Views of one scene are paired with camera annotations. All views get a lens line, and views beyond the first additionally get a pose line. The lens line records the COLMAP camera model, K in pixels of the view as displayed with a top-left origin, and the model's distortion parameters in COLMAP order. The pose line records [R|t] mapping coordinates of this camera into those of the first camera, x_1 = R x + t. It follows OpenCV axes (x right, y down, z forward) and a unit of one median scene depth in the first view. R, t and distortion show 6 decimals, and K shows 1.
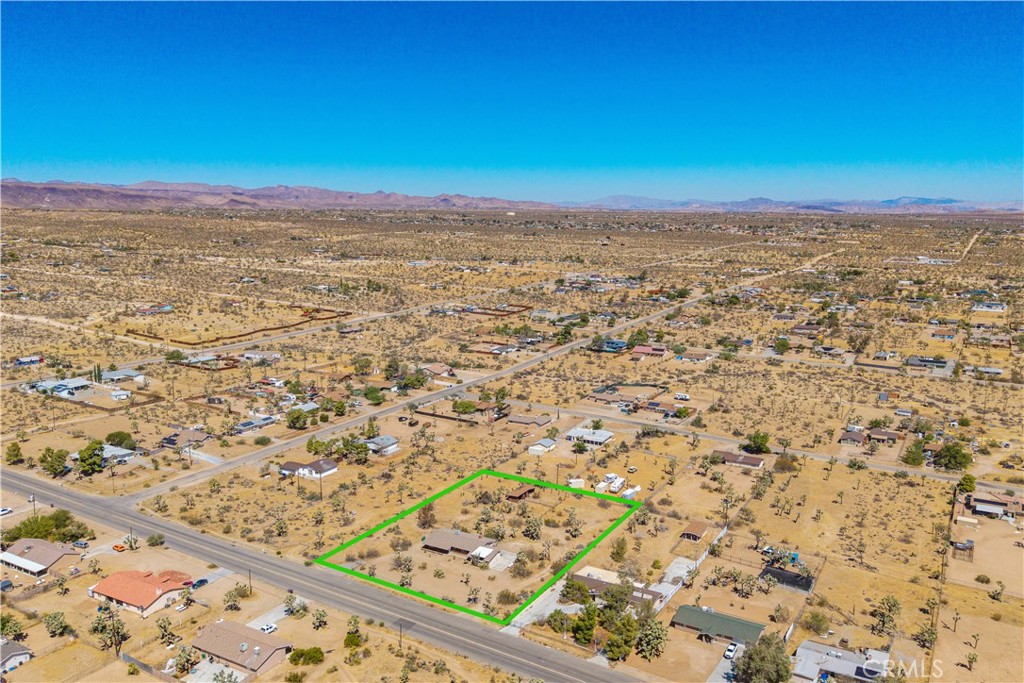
lens RADIAL K [[799.6, 0, 514.0], [0, 799.6, 345.6], [0, 0, 1]] dist [0.007360, -0.005341]
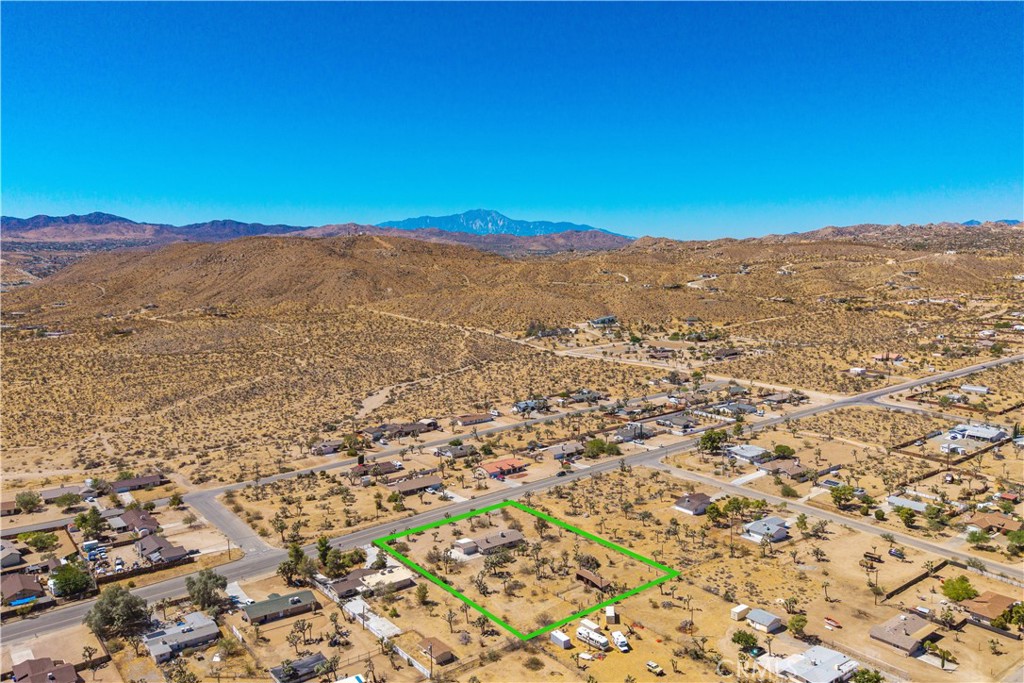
lens RADIAL K [[814.3, 0, 516.2], [0, 814.3, 337.7], [0, 0, 1]] dist [0.005511, -0.007966]
pose [[-0.364142, 0.122618, -0.923236, 0.934459], [-0.166876, 0.966663, 0.194204, -0.269689], [0.916271, 0.224784, -0.331541, 1.252418]]
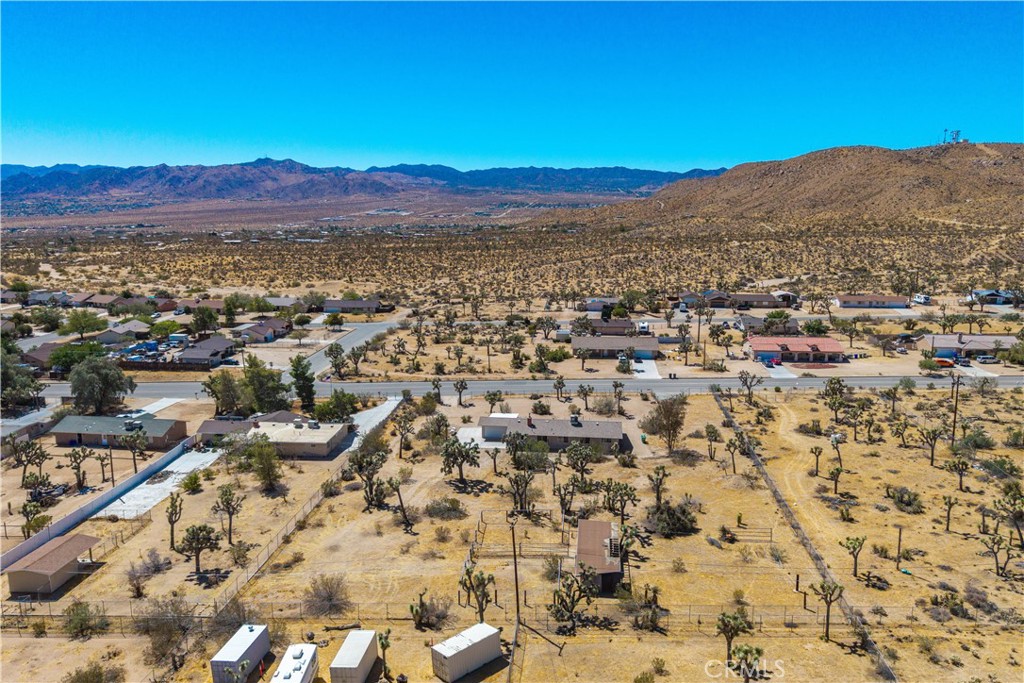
lens RADIAL K [[814.3, 0, 516.2], [0, 814.3, 337.7], [0, 0, 1]] dist [0.005511, -0.007966]
pose [[-0.904126, 0.081420, -0.419436, 0.177963], [-0.070114, 0.940095, 0.333624, 0.000279], [0.421474, 0.331047, -0.844256, 1.319078]]
